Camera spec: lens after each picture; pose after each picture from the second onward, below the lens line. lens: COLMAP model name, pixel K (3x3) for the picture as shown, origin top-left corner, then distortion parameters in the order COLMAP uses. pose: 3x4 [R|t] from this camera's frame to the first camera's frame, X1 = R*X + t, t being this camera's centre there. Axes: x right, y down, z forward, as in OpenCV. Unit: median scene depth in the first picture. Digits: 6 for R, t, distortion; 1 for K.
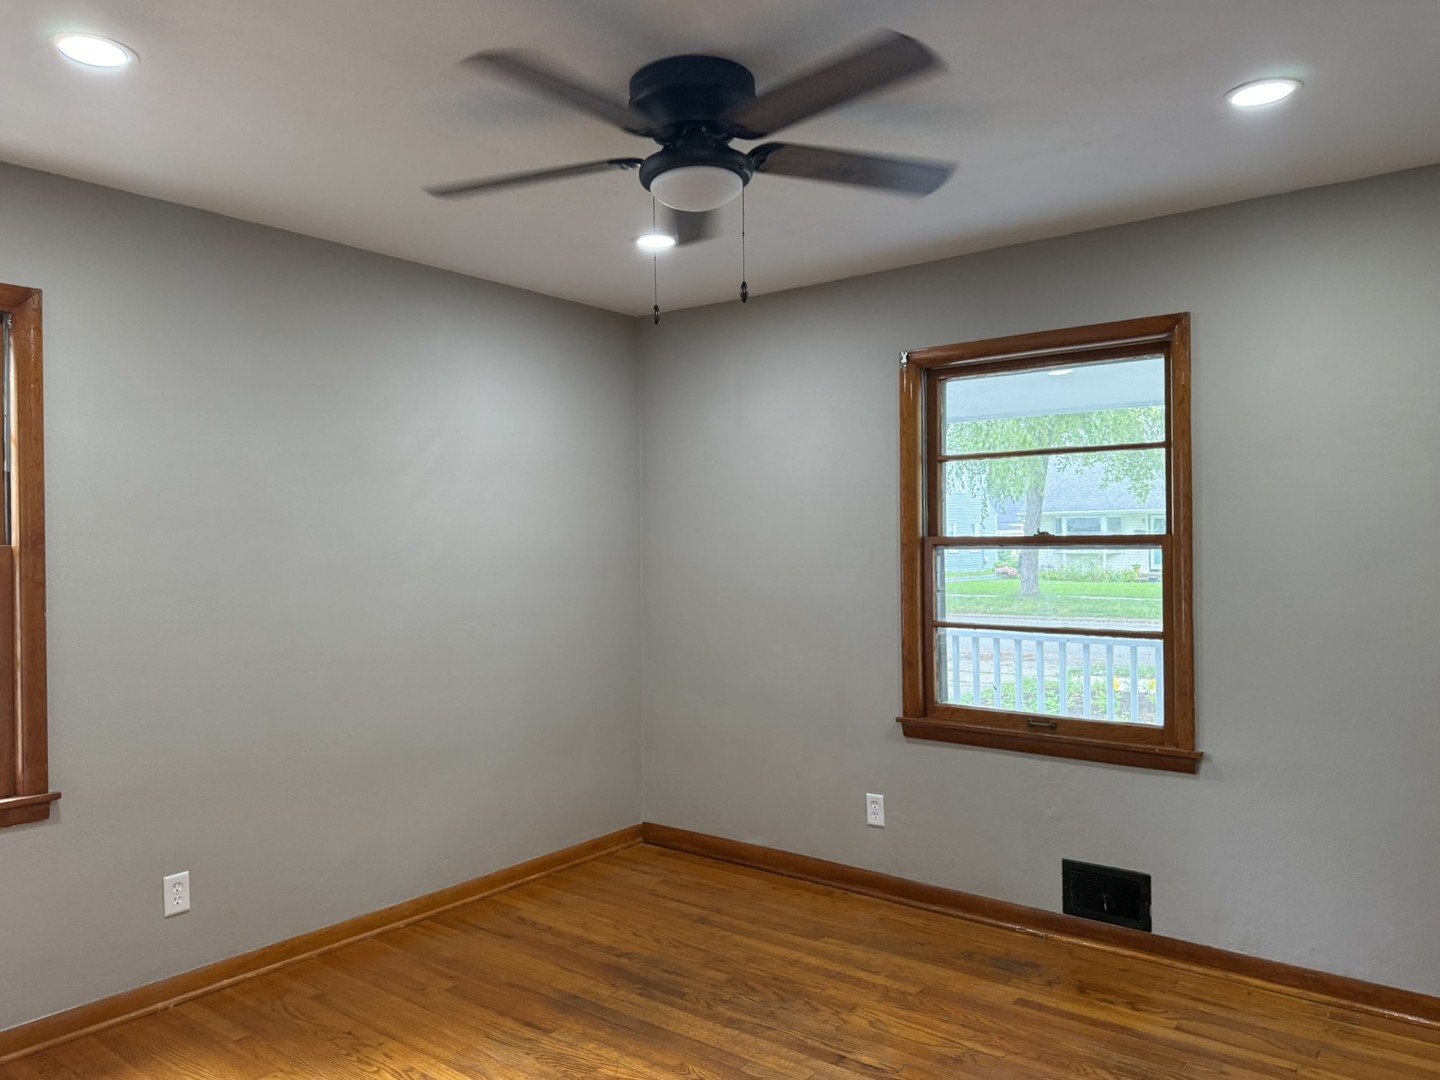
lens RADIAL K [[972.3, 0, 720.0], [0, 972.3, 540.0], [0, 0, 1]] dist [-0.067483, -0.001786]
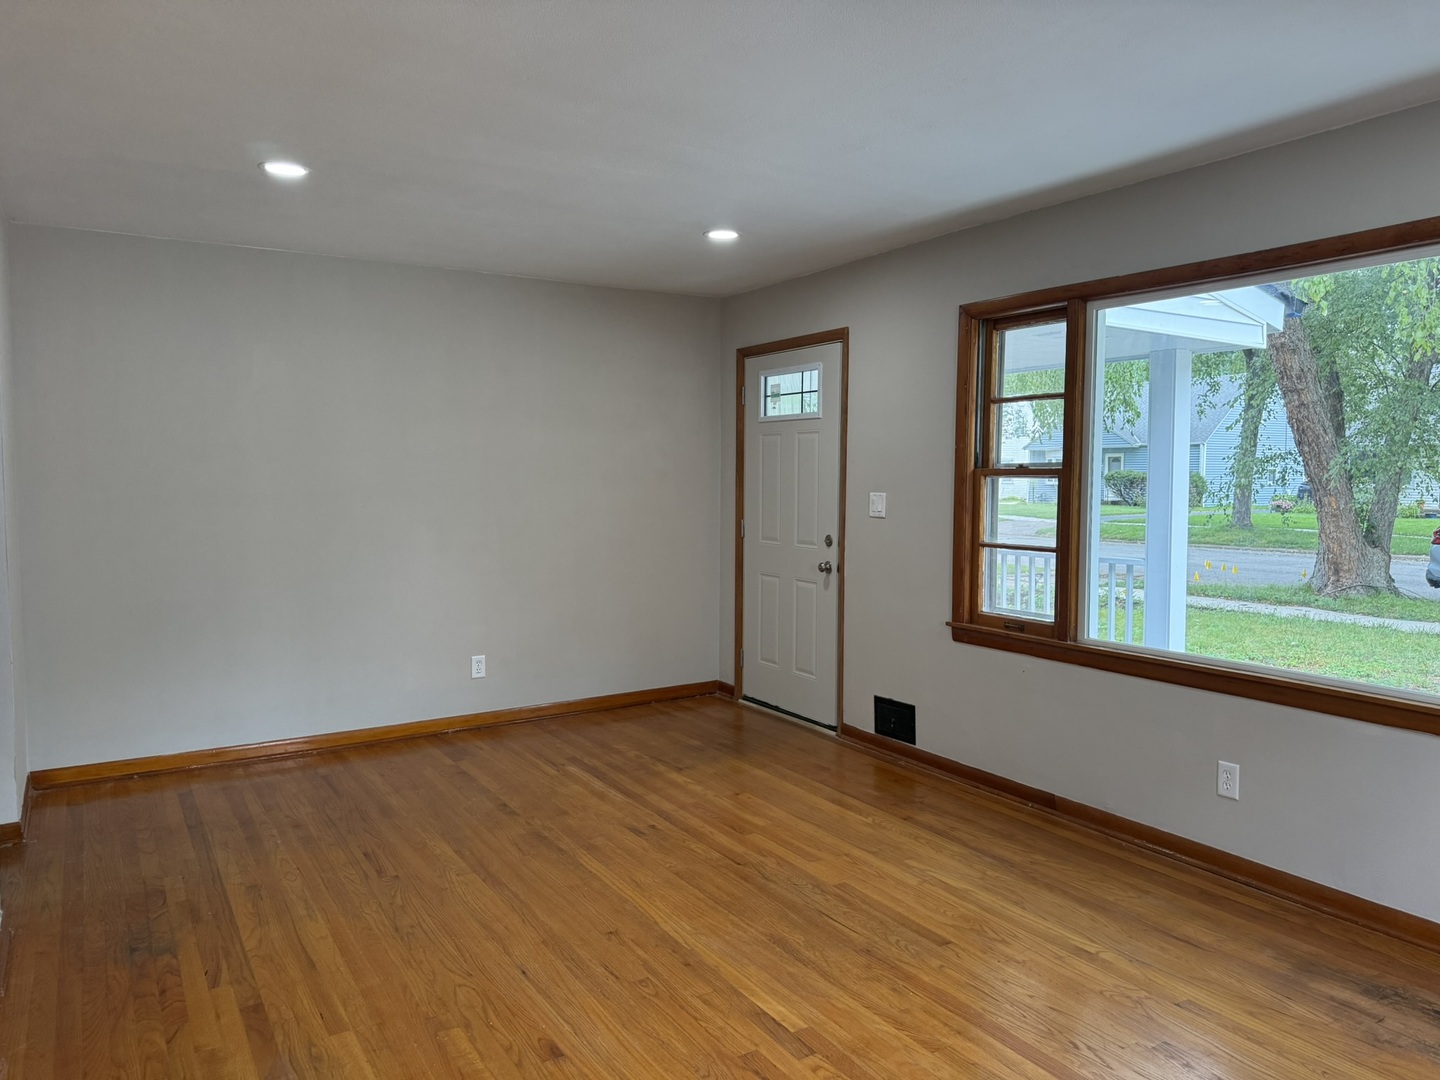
lens RADIAL K [[1004.9, 0, 720.0], [0, 1004.9, 540.0], [0, 0, 1]] dist [-0.000341, -0.000344]
pose [[0.953310, 0.028151, -0.300679, 0.300580], [-0.006334, 0.997291, 0.073290, -0.003633], [0.301928, -0.067964, 0.950905, -0.249869]]
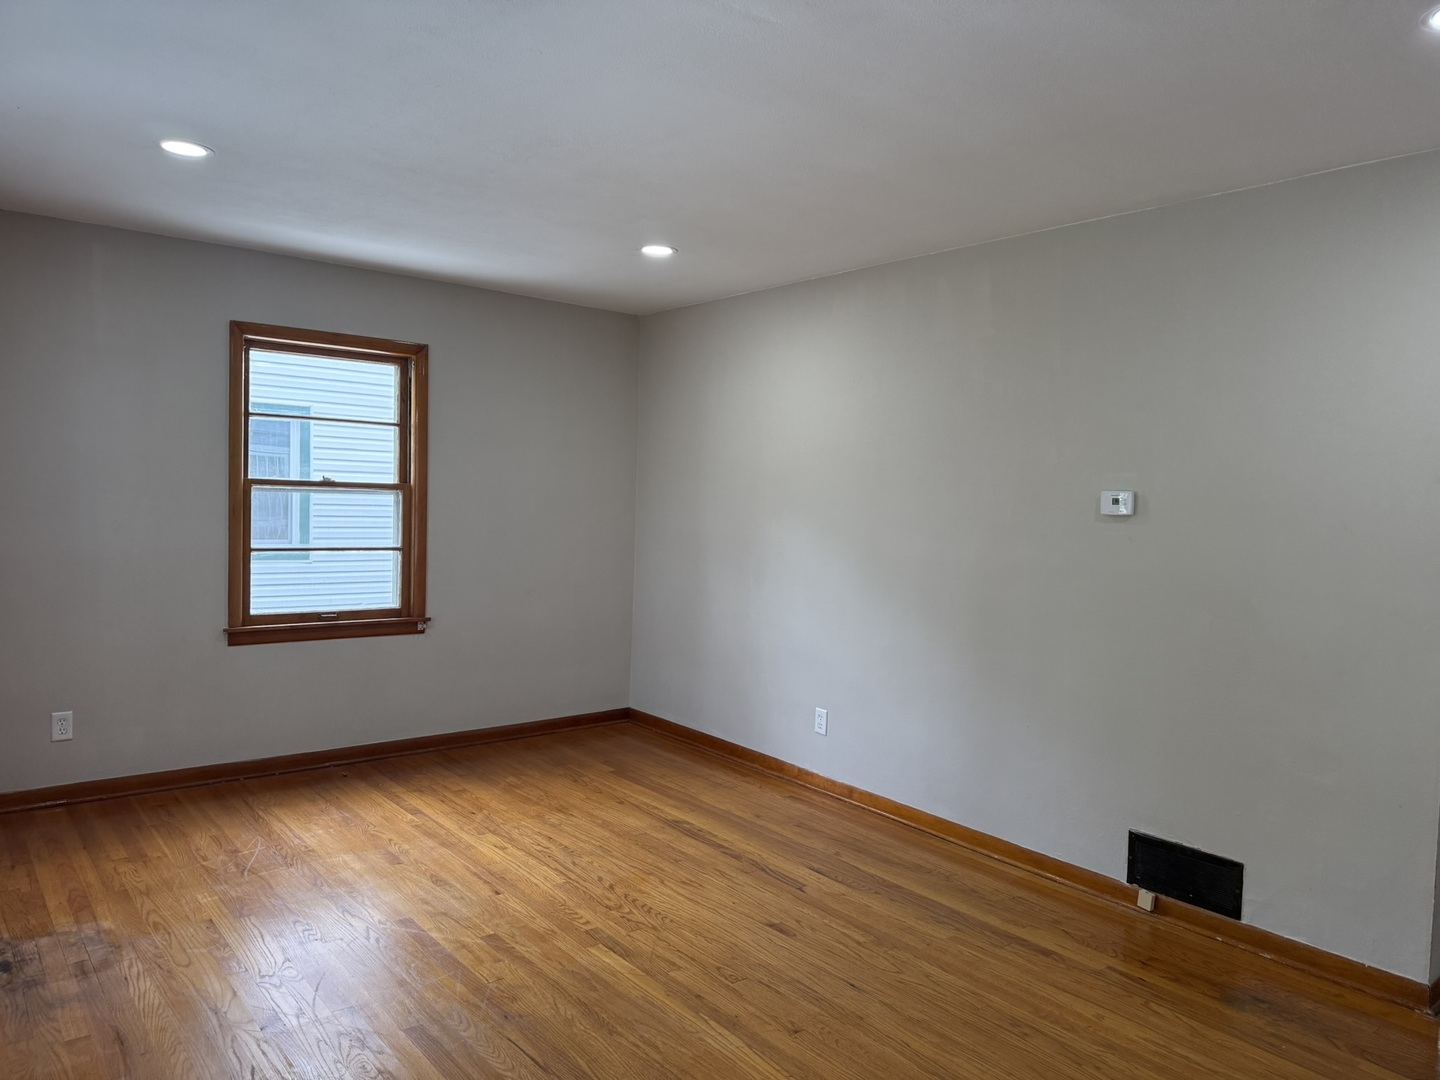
lens RADIAL K [[1004.9, 0, 720.0], [0, 1004.9, 540.0], [0, 0, 1]] dist [-0.000341, -0.000344]
pose [[-0.982377, -0.034871, 0.183630, -0.244517], [-0.026673, 0.998542, 0.046927, -0.004588], [-0.184999, 0.041202, -0.981875, 1.752127]]
